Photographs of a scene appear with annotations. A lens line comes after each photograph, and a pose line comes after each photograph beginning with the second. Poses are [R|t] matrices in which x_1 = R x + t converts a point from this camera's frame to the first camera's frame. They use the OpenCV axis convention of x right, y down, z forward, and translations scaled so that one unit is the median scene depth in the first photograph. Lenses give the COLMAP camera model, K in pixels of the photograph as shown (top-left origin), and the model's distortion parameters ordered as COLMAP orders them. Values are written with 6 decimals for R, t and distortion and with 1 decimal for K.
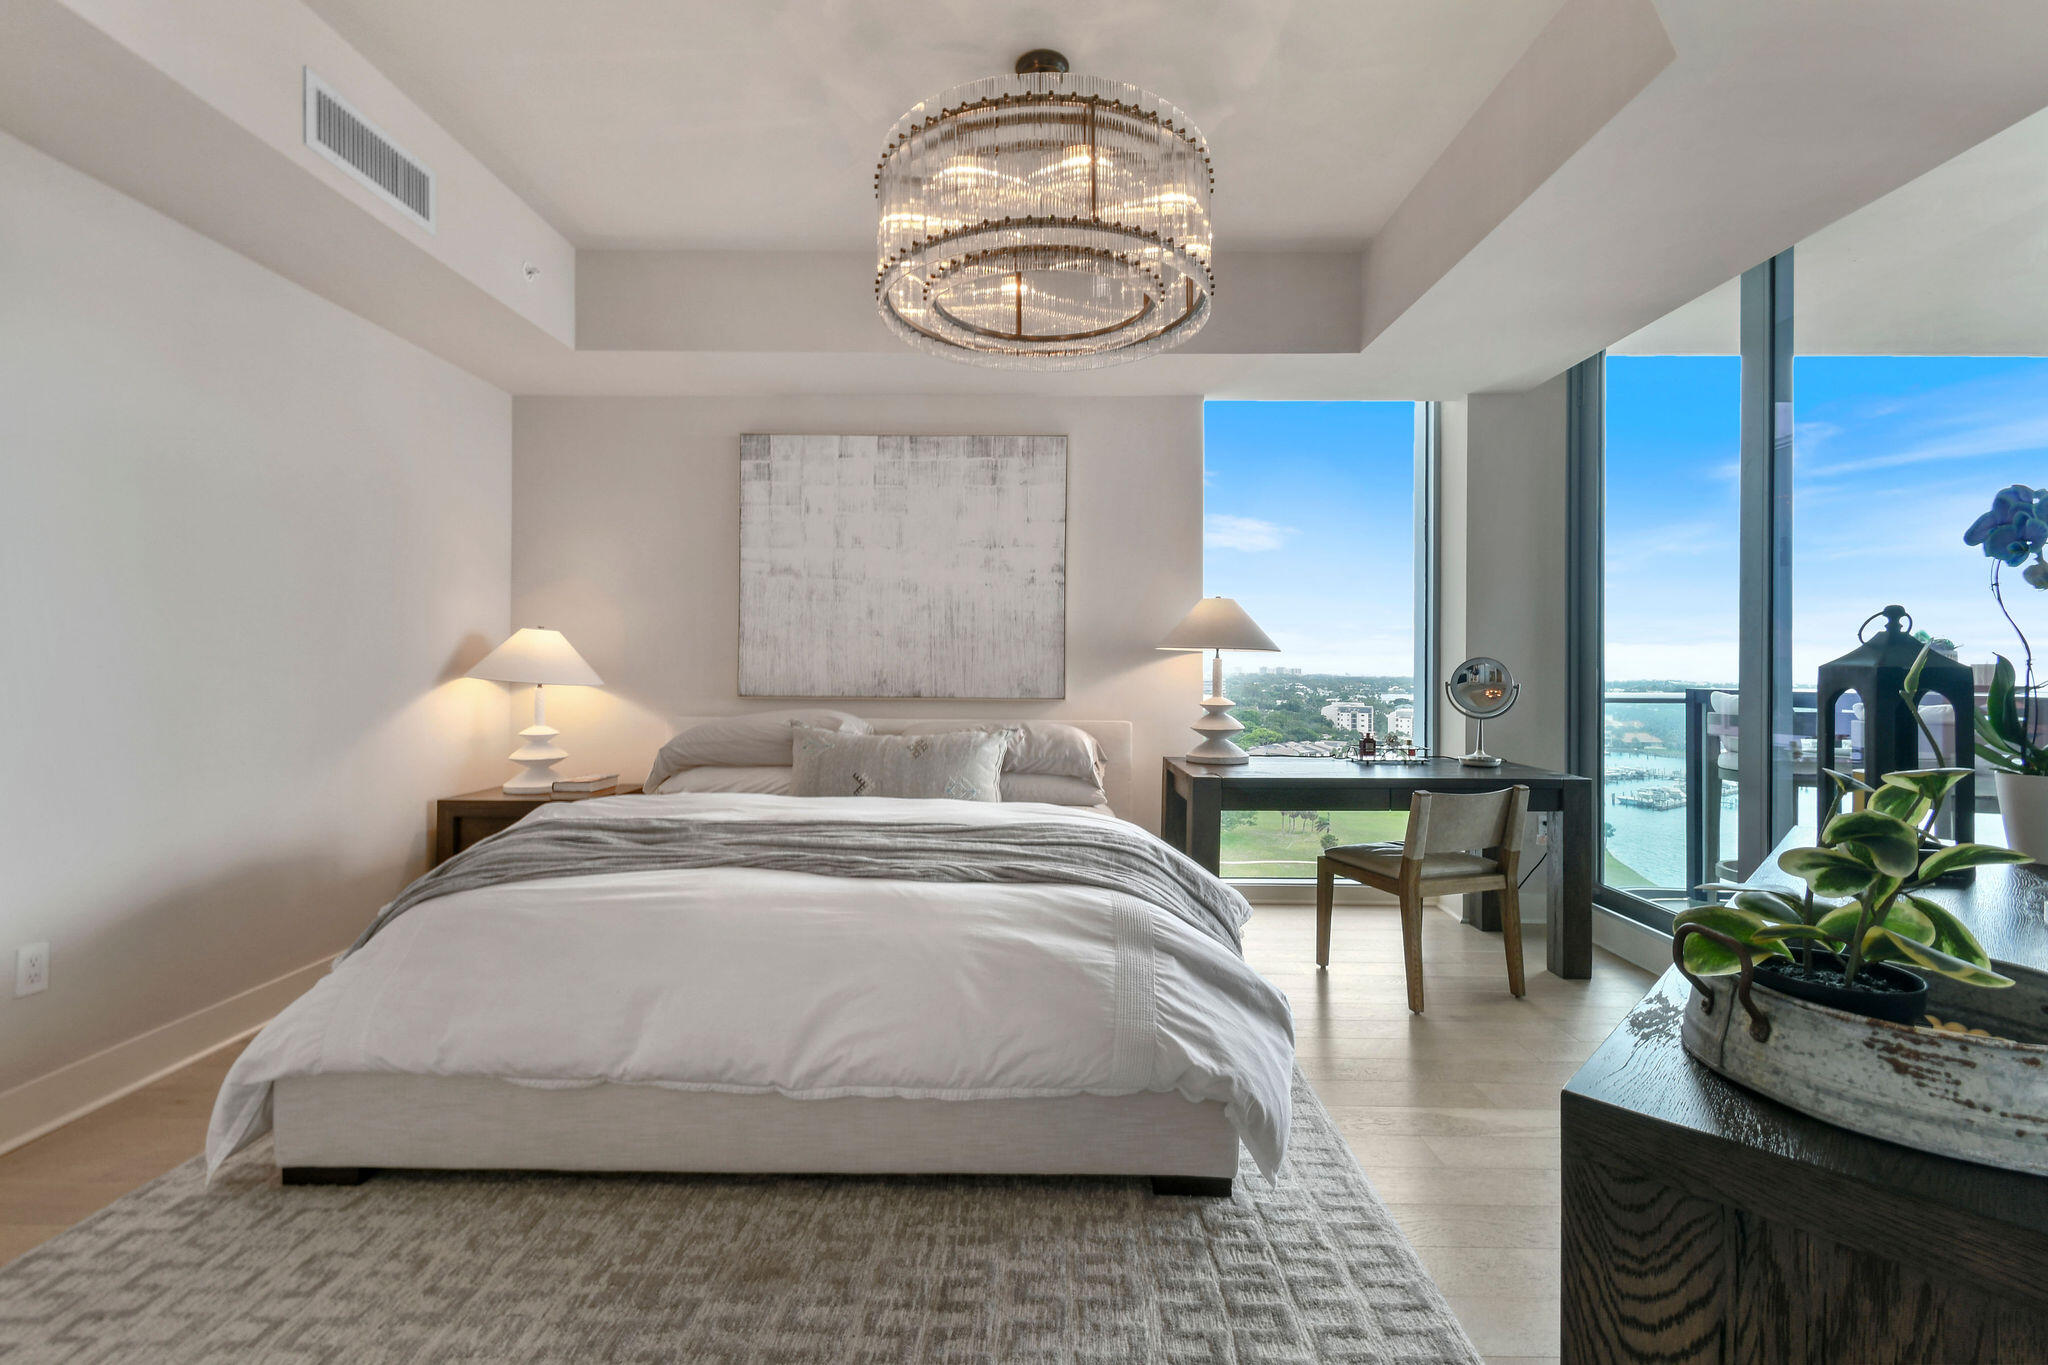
lens RADIAL K [[923.3, 0, 1039.7], [0, 923.3, 681.0], [0, 0, 1]] dist [0.007606, -0.002987]
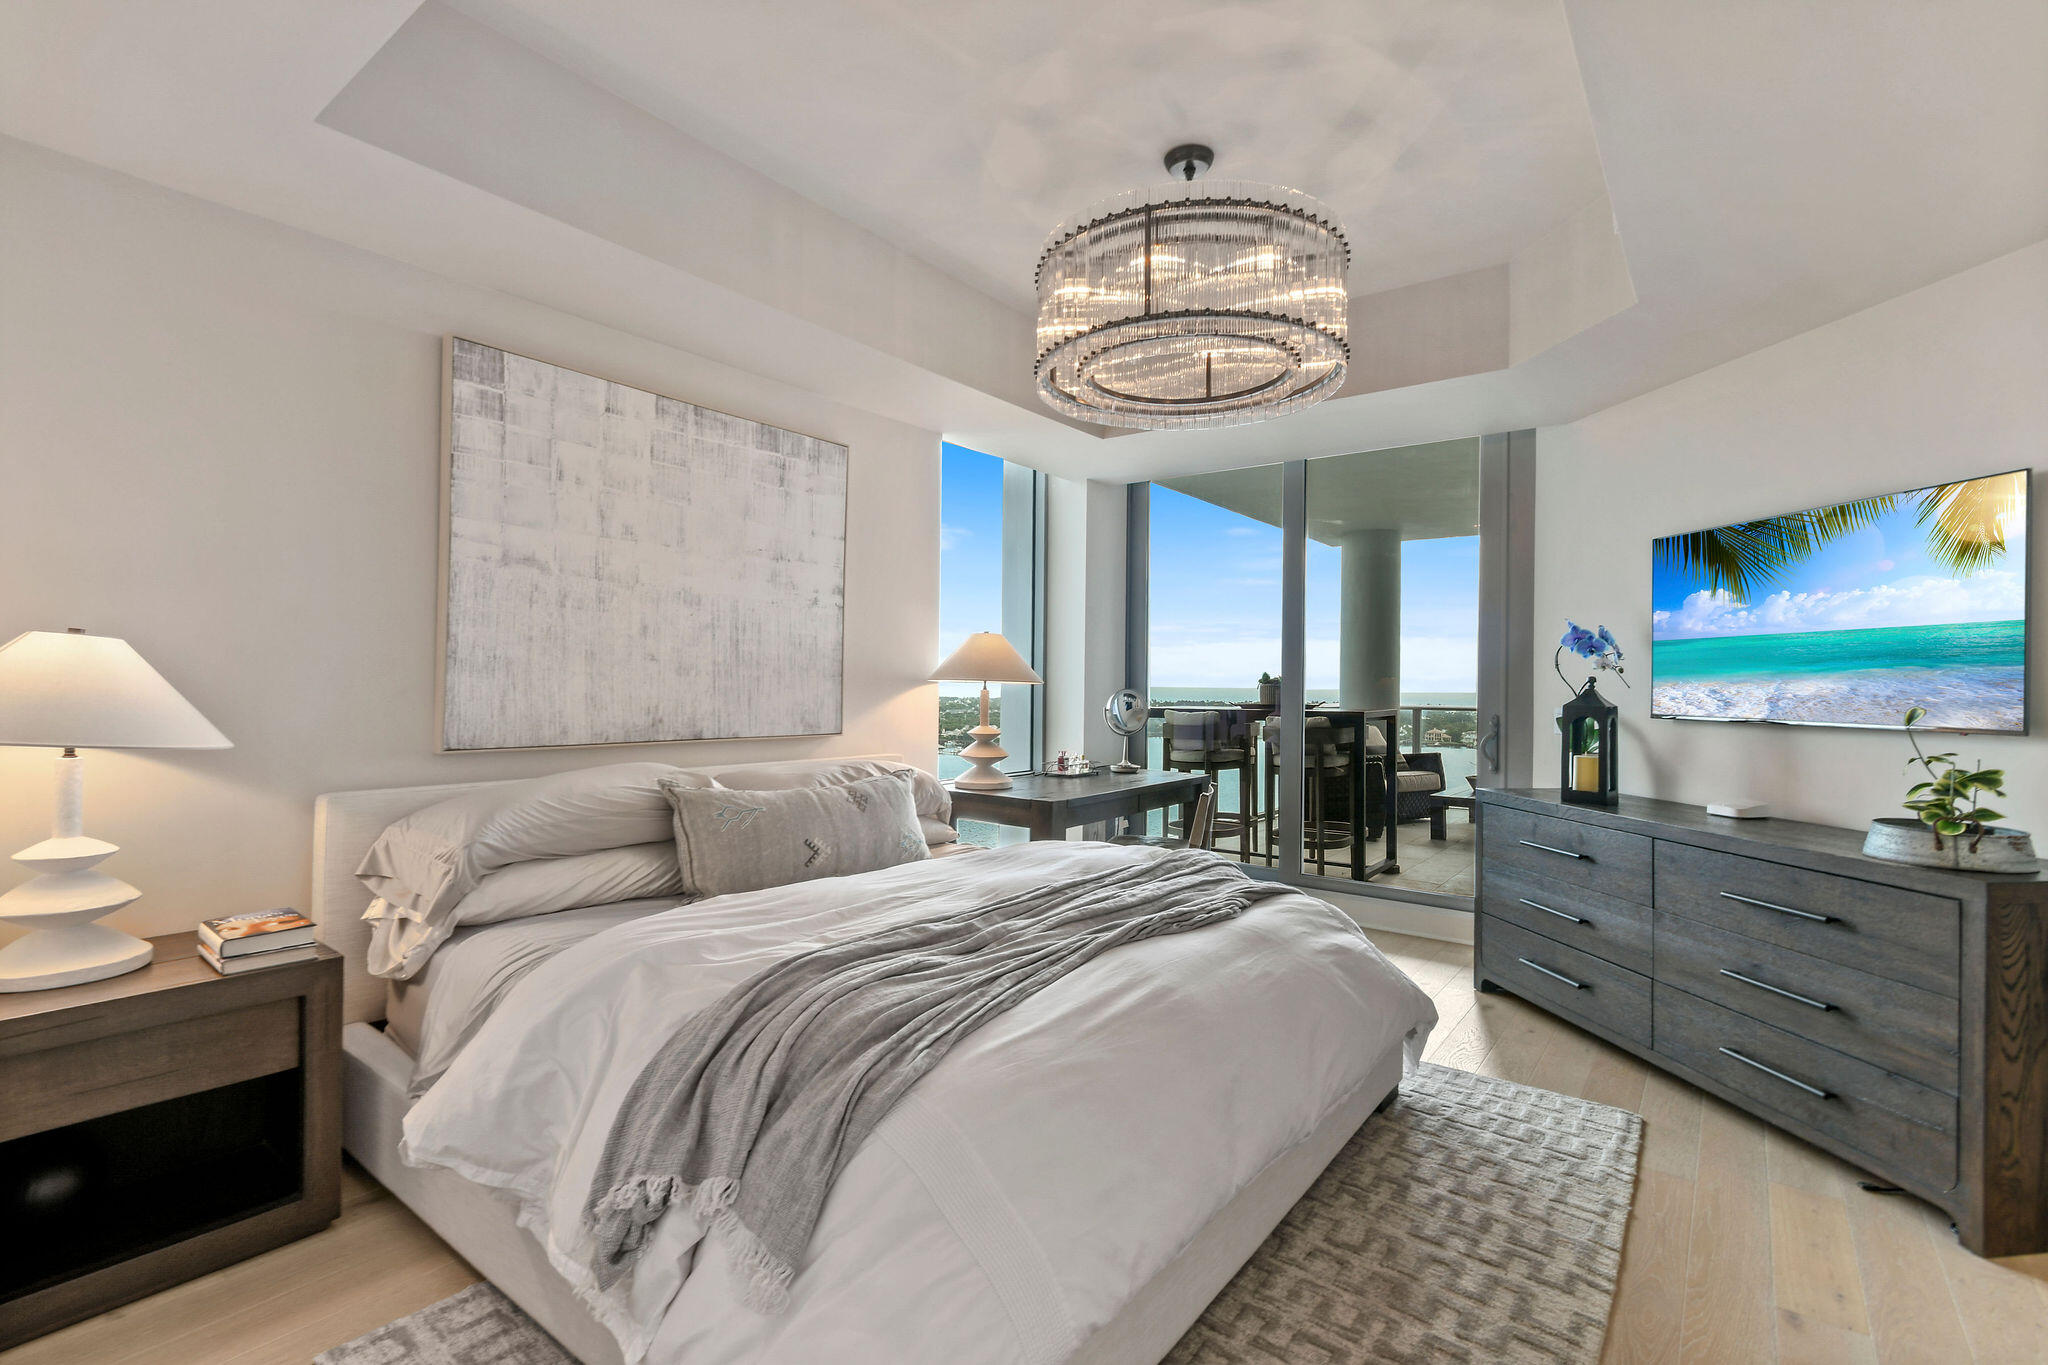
lens RADIAL K [[923.3, 0, 1057.5], [0, 923.3, 691.2], [0, 0, 1]] dist [0.007606, -0.002987]
pose [[0.593756, -0.004603, 0.804632, -0.587278], [0.005046, 0.999985, 0.001997, -0.023647], [-0.804630, 0.002875, 0.593770, 0.289122]]
